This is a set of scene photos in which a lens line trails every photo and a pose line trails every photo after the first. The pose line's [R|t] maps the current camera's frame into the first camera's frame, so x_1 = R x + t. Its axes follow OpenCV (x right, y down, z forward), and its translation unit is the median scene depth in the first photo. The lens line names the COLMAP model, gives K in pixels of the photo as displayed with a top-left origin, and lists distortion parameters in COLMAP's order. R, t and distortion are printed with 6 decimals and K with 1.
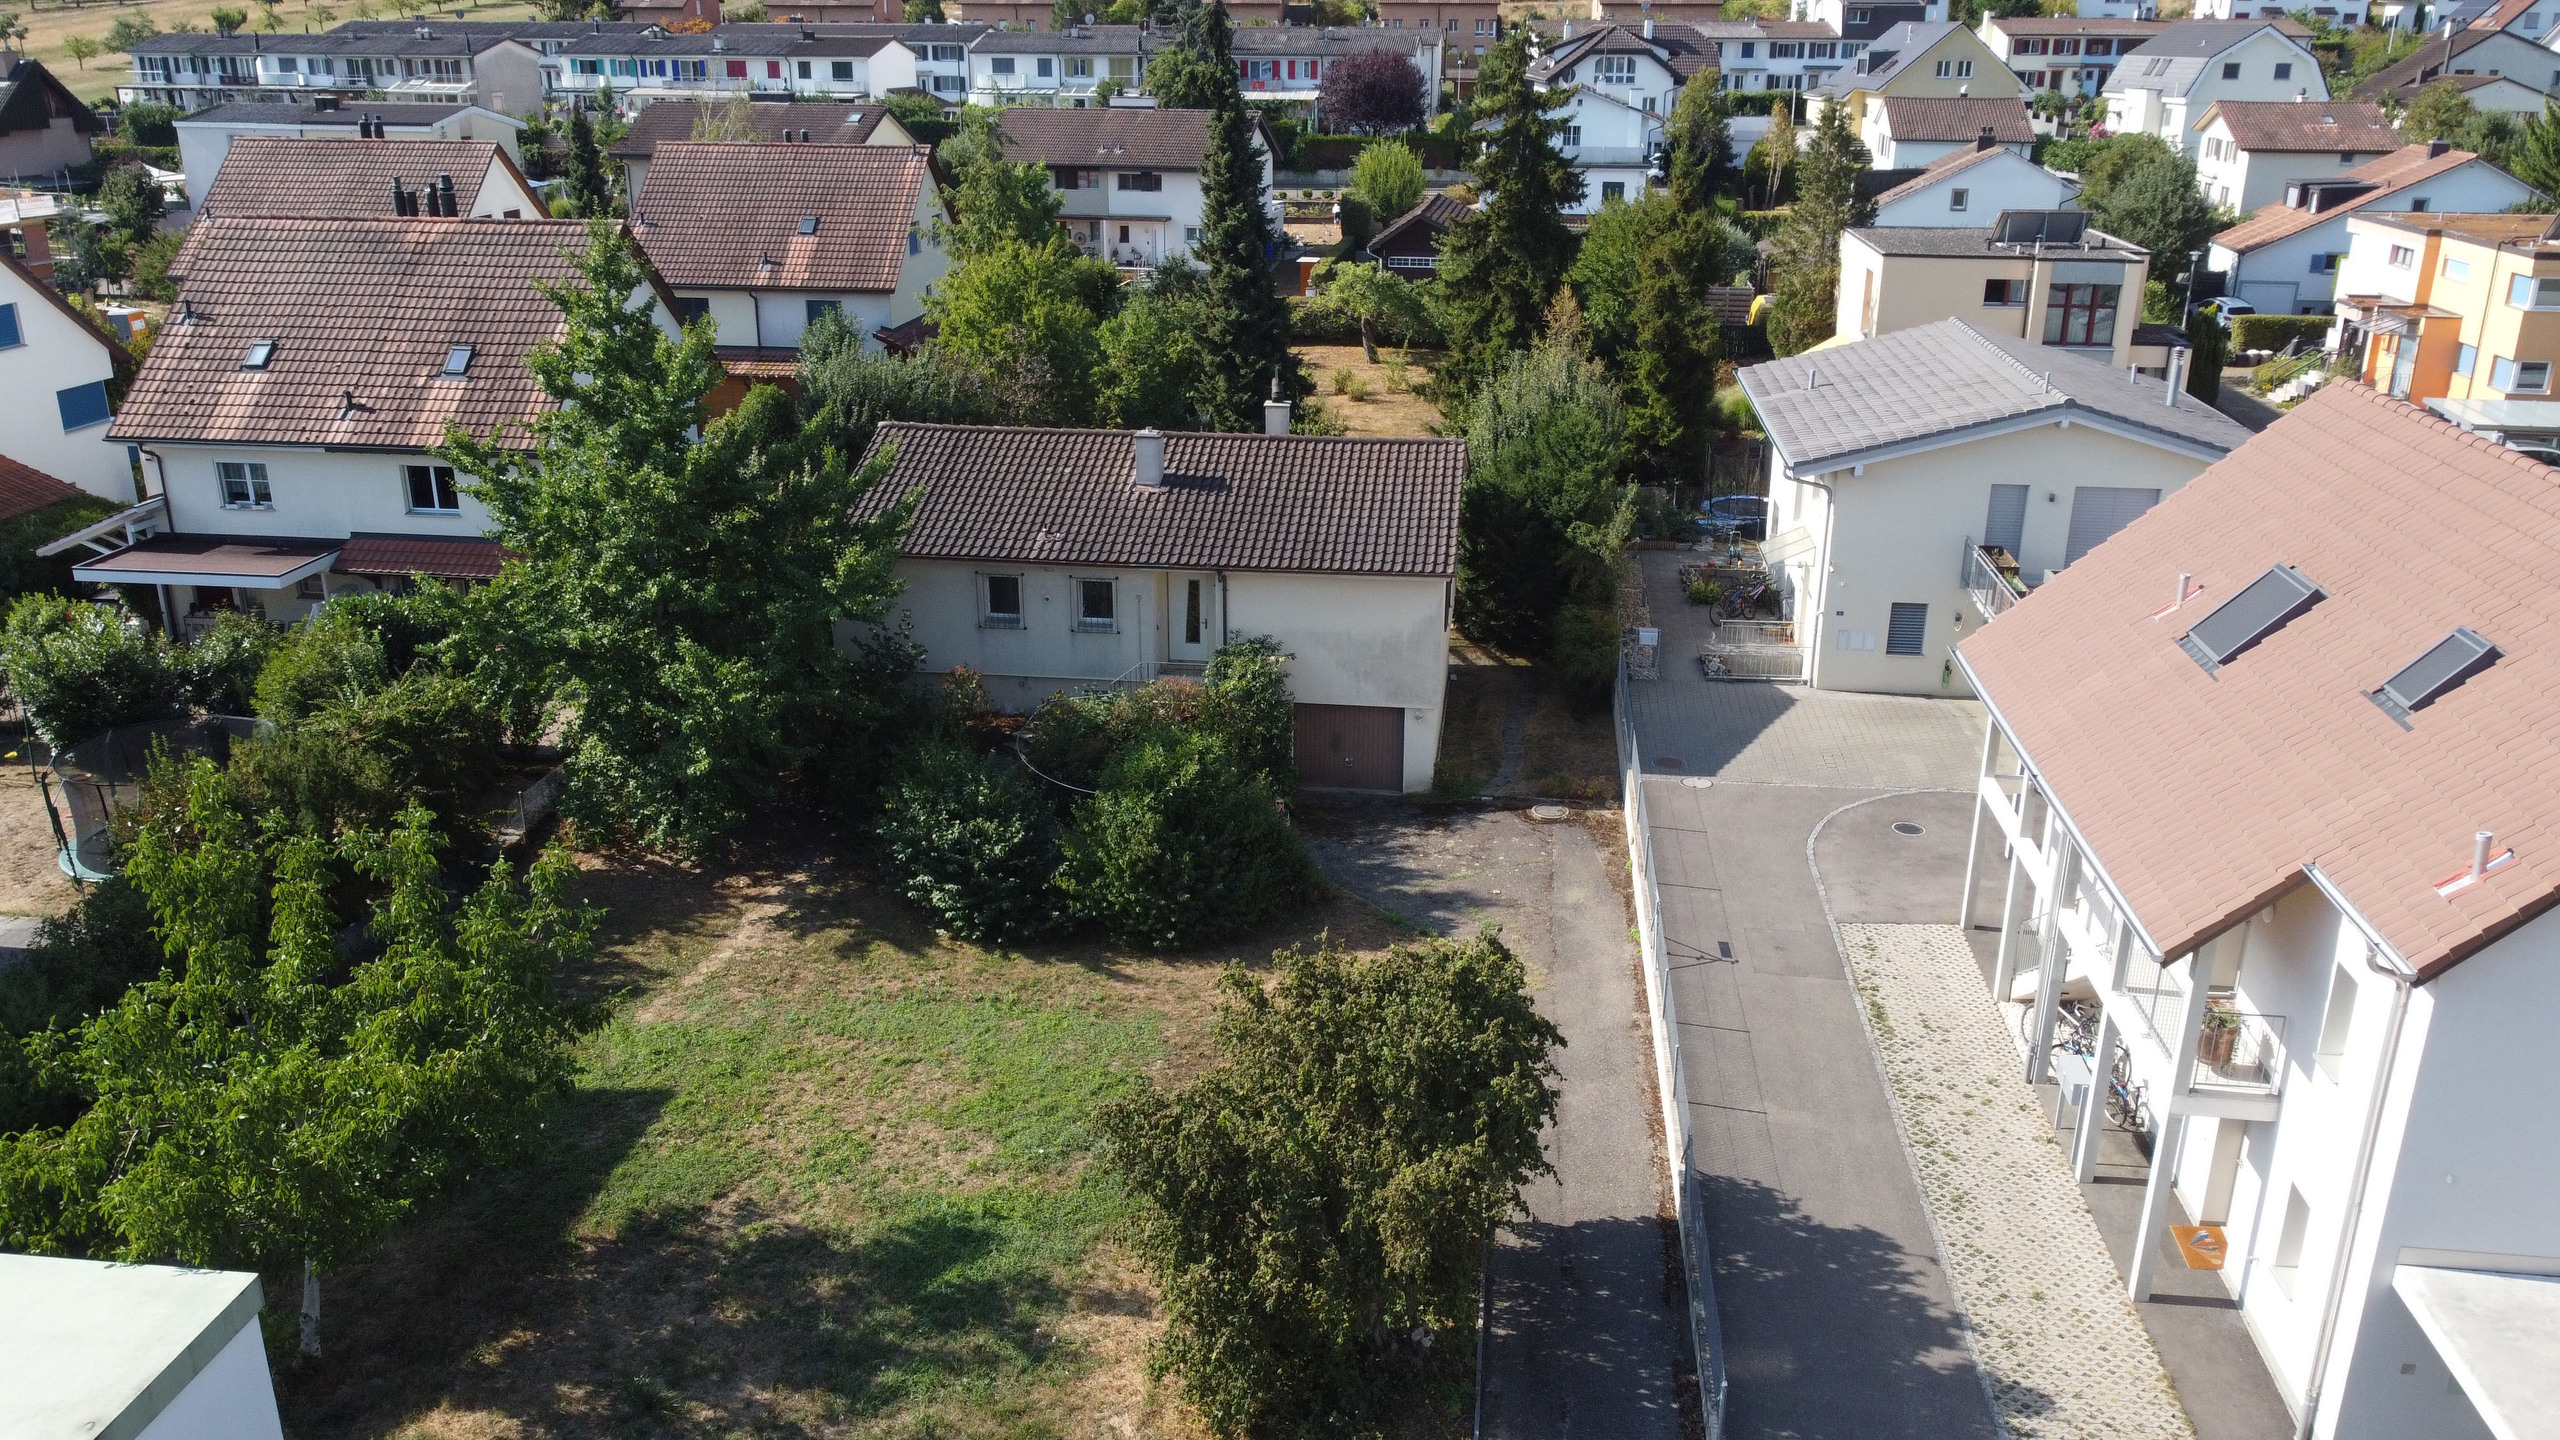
lens RADIAL K [[1940.3, 0, 1280.0], [0, 1940.3, 720.0], [0, 0, 1]] dist [-0.001333, -0.005907]
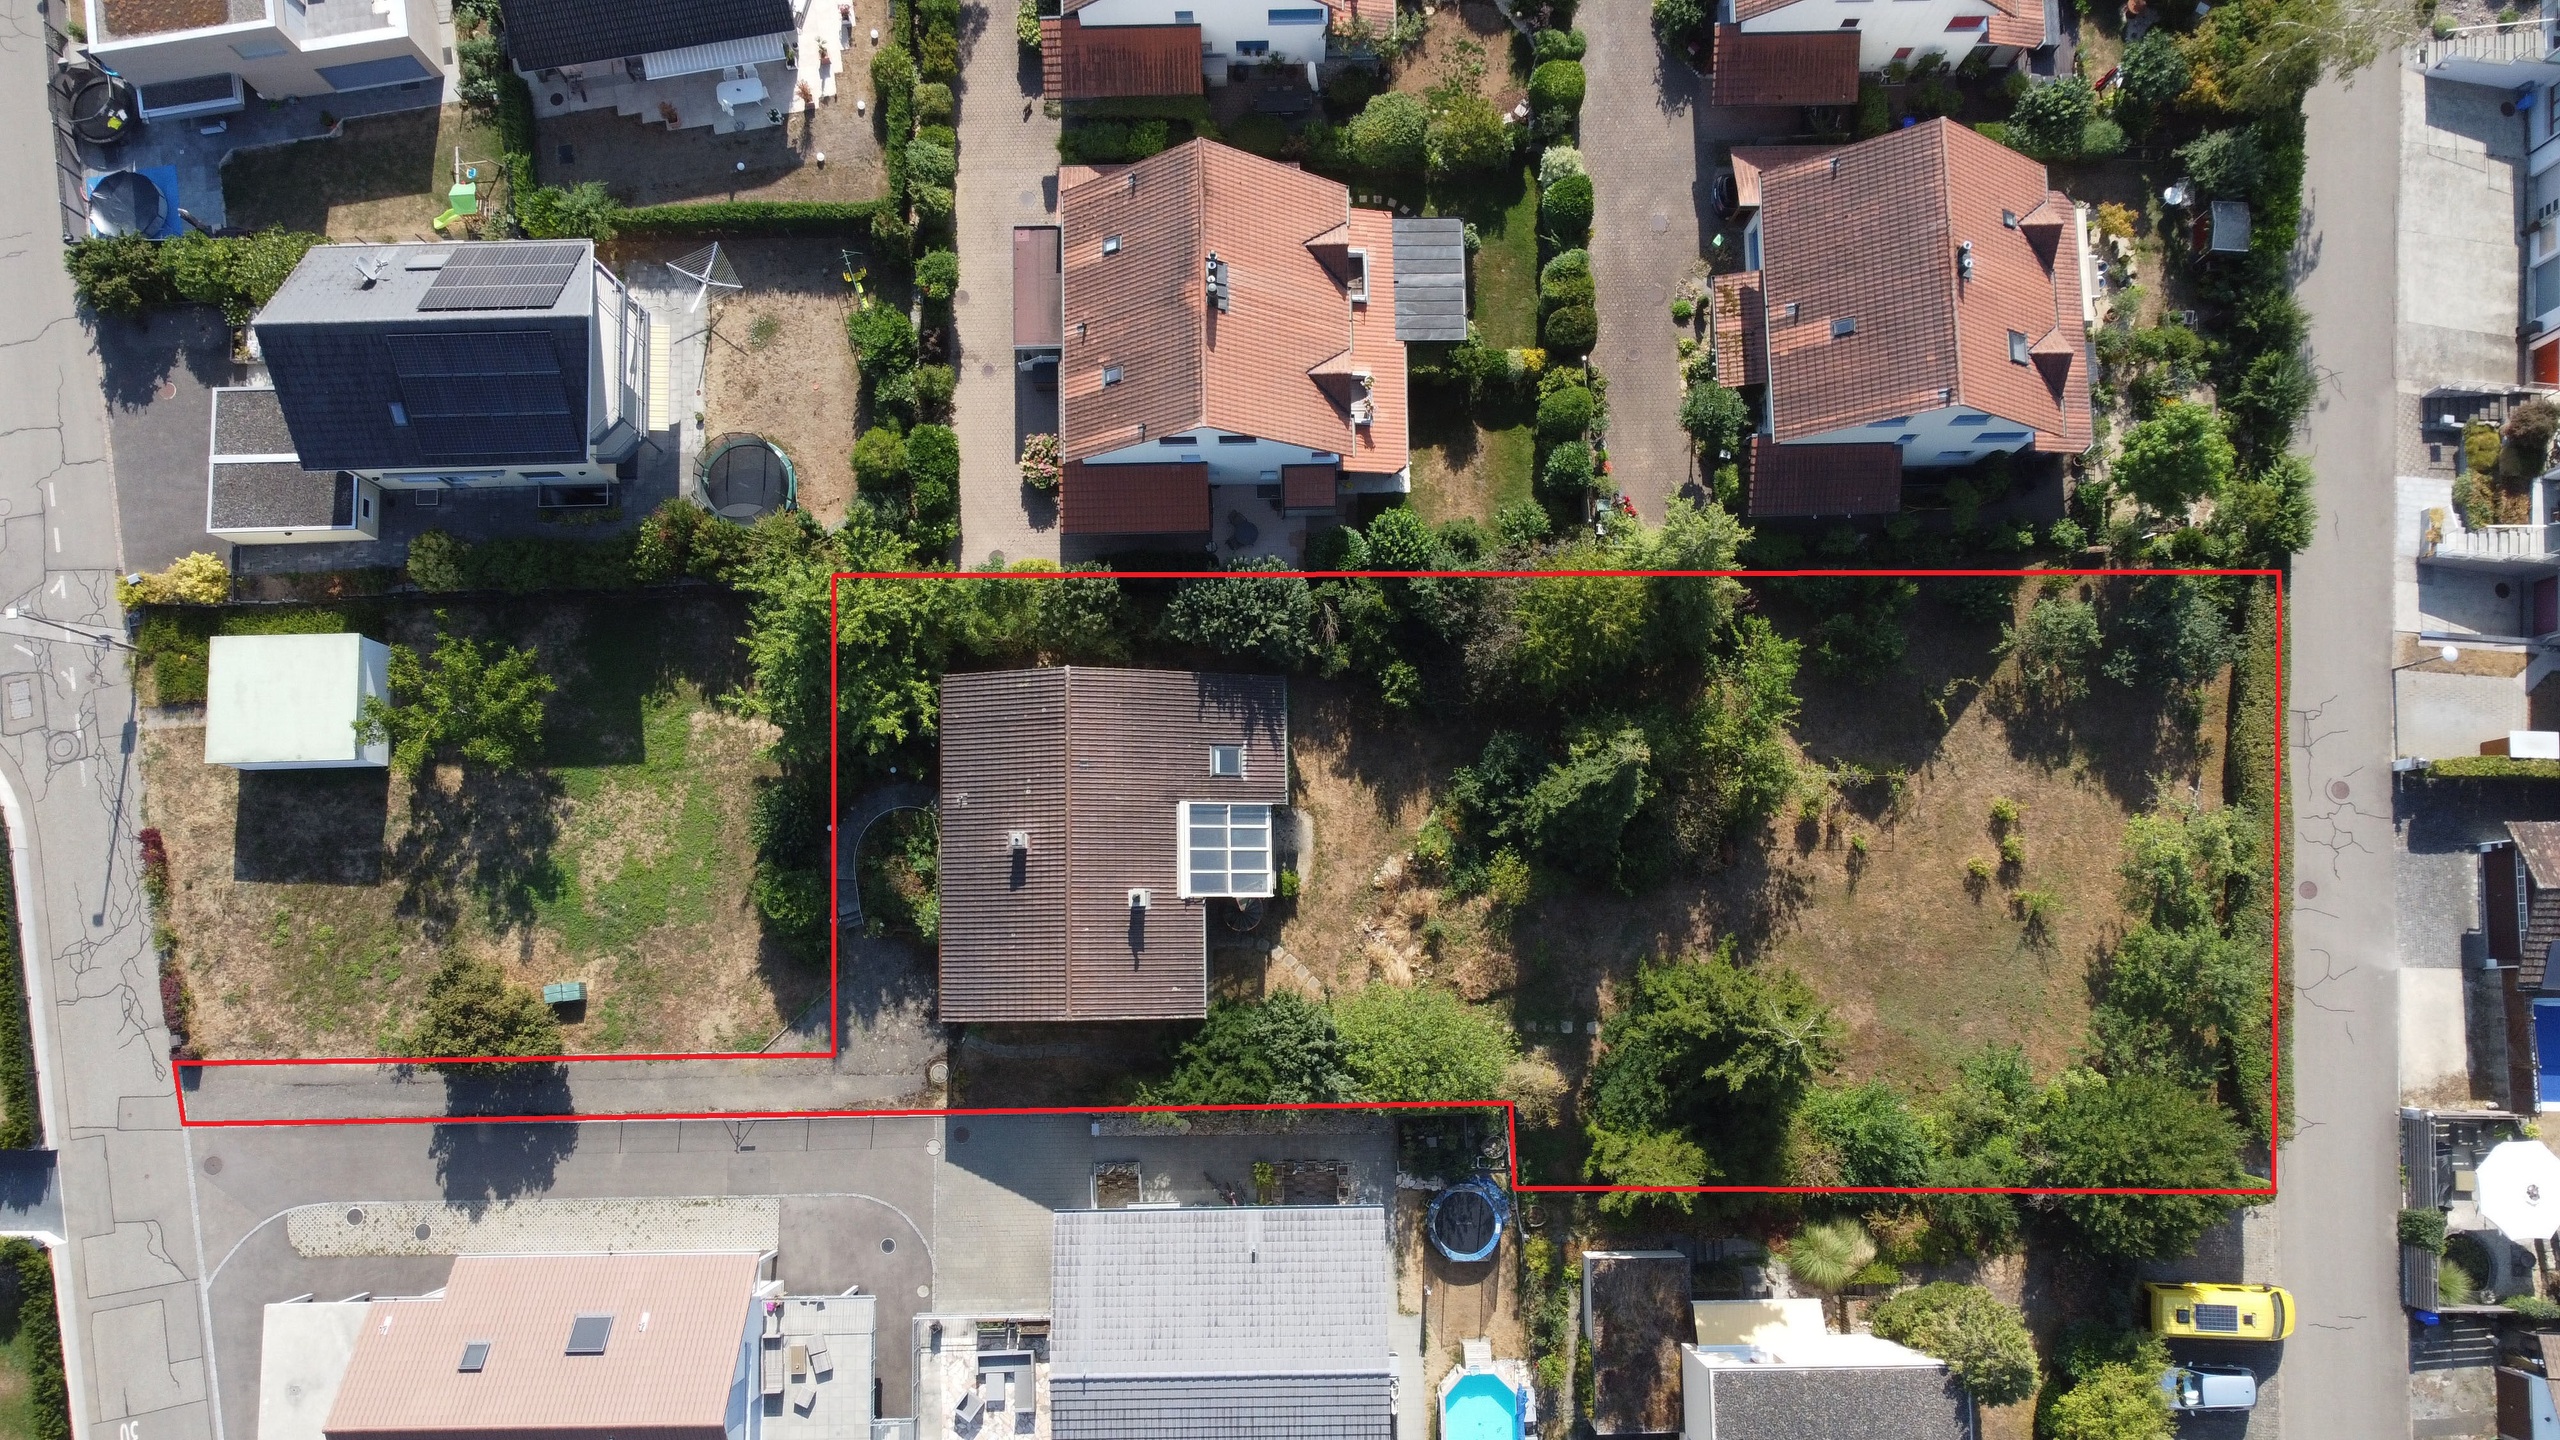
lens RADIAL K [[1940.3, 0, 1280.0], [0, 1940.3, 720.0], [0, 0, 1]] dist [-0.001333, -0.005907]
pose [[0.143664, 0.979094, -0.143996, 0.100548], [-0.350344, 0.186400, 0.917886, -1.627952], [0.925538, -0.081419, 0.369799, 0.511335]]
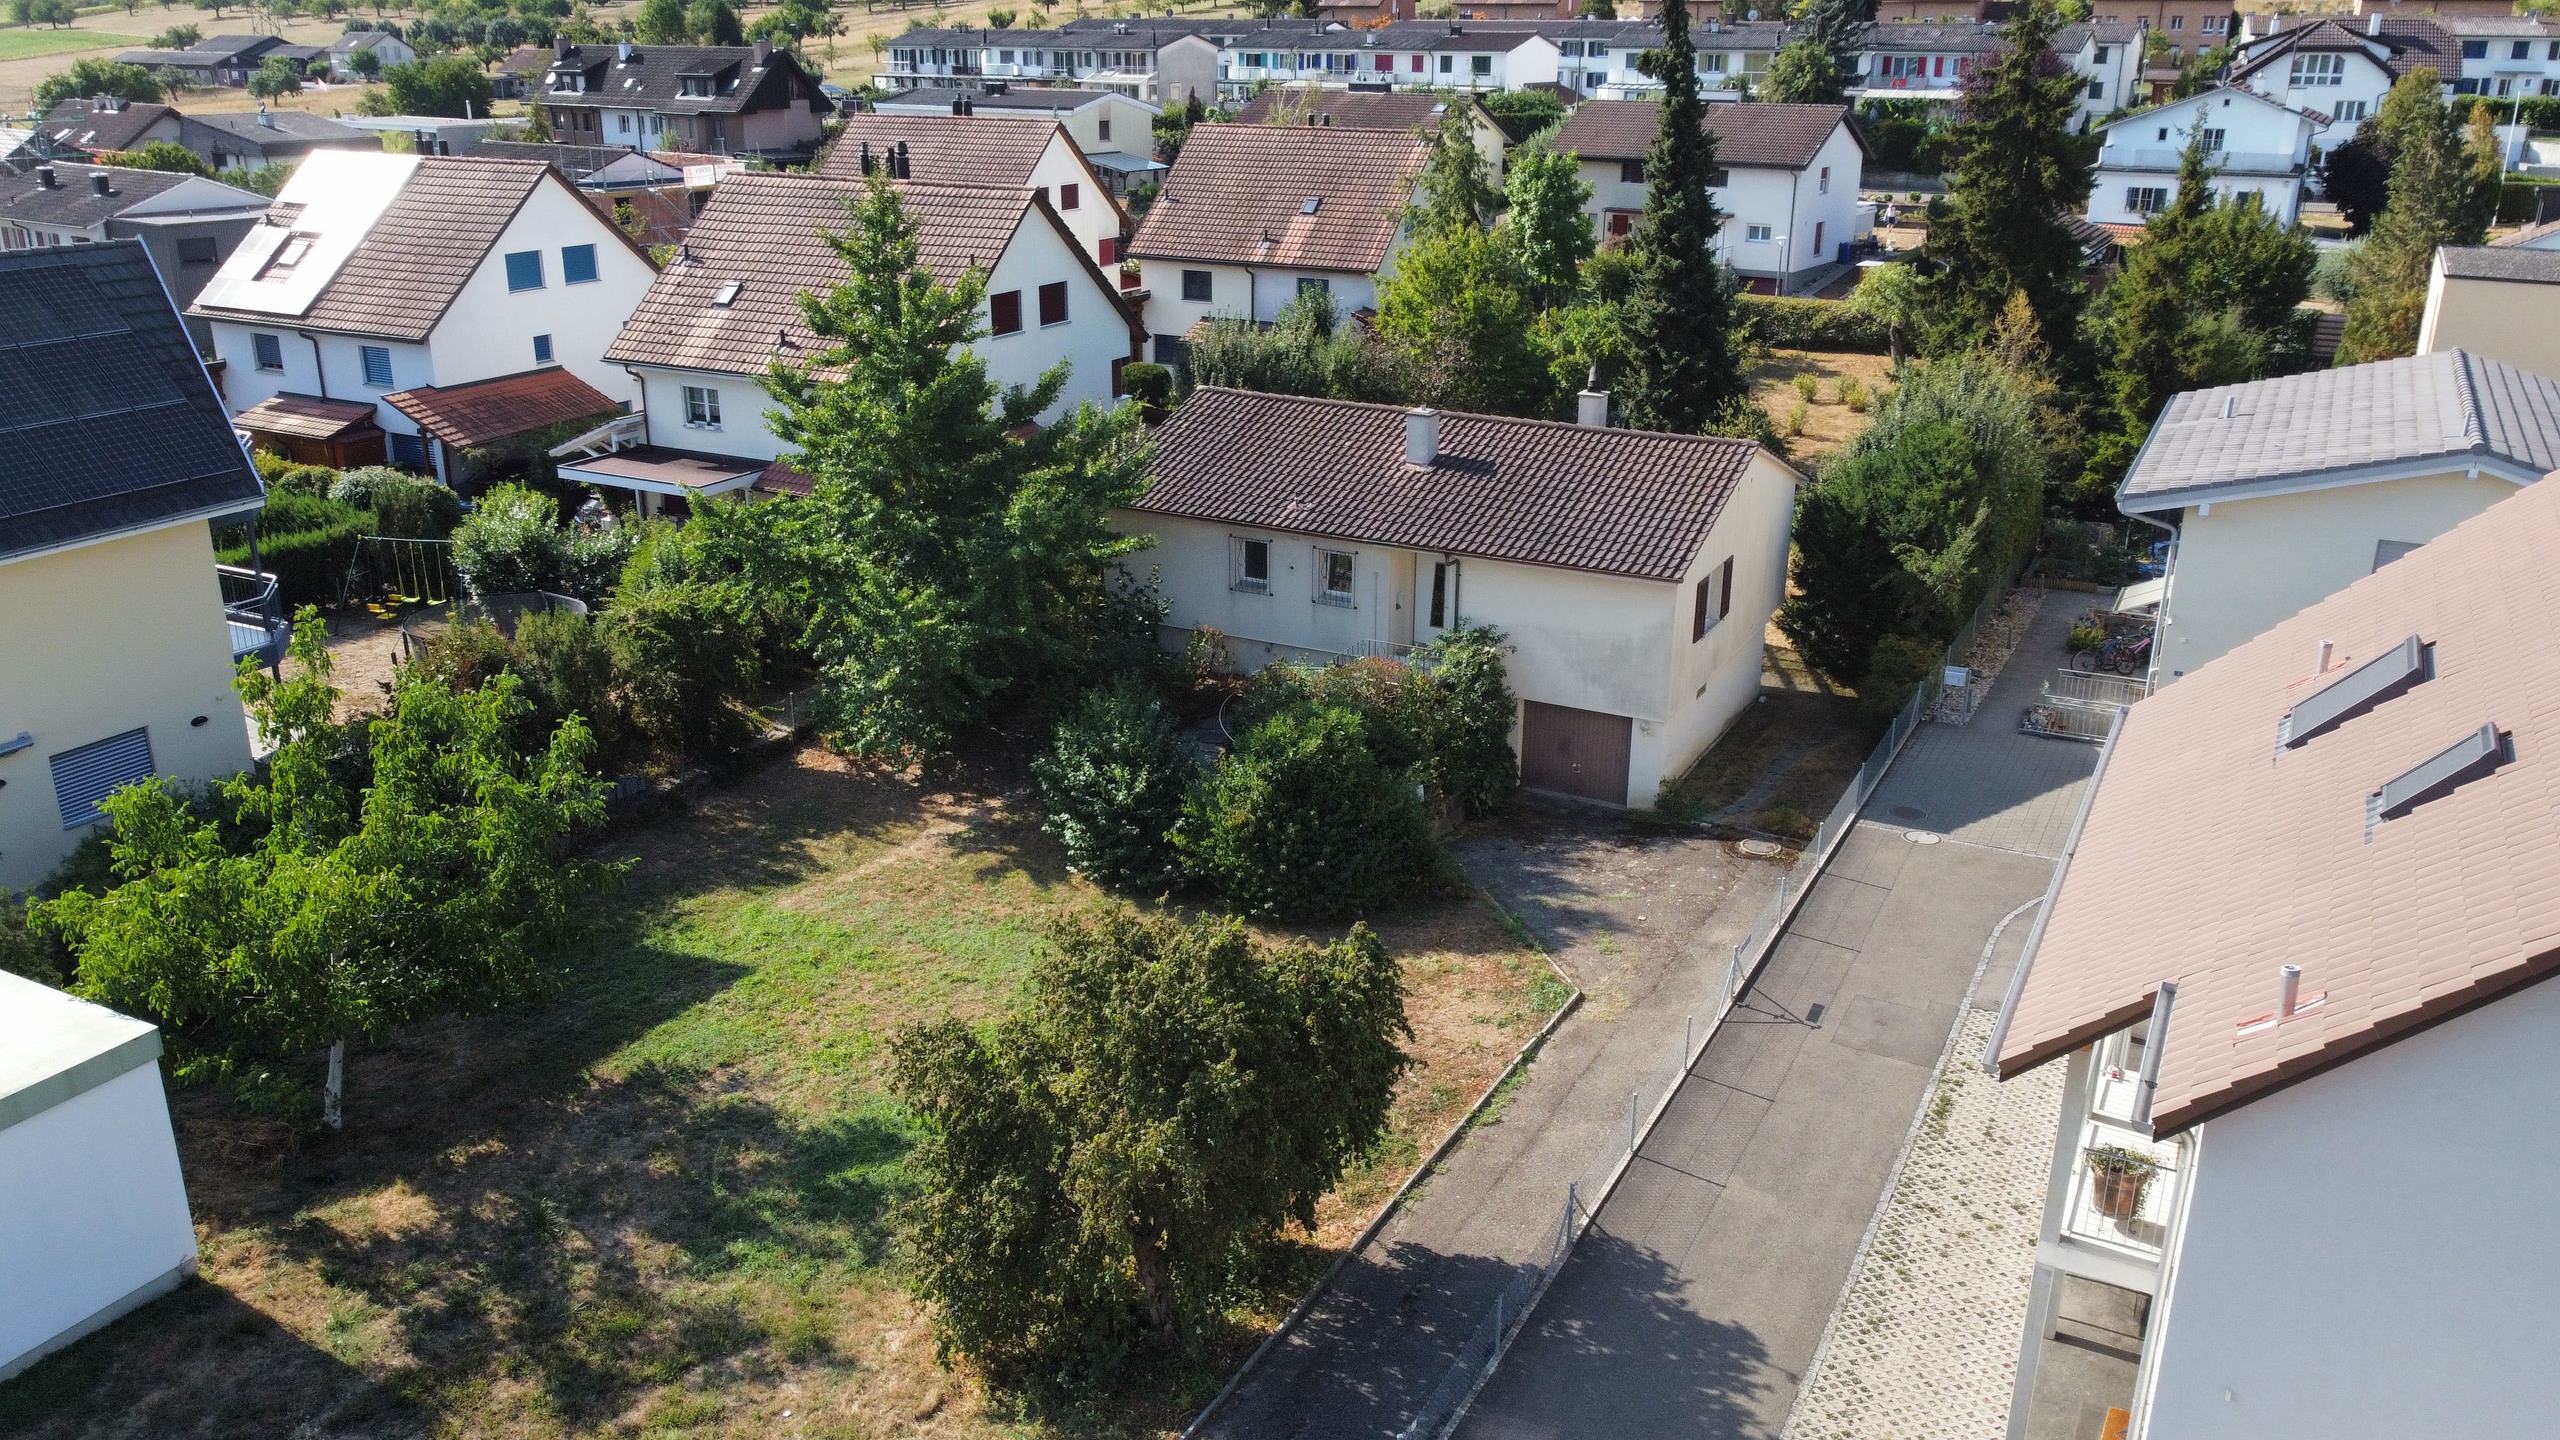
lens RADIAL K [[1940.3, 0, 1280.0], [0, 1940.3, 720.0], [0, 0, 1]] dist [-0.001333, -0.005907]
pose [[0.932386, 0.121010, -0.340608, 0.193965], [-0.121674, 0.992379, 0.019496, -0.002333], [0.340371, 0.023266, 0.940003, 0.046749]]
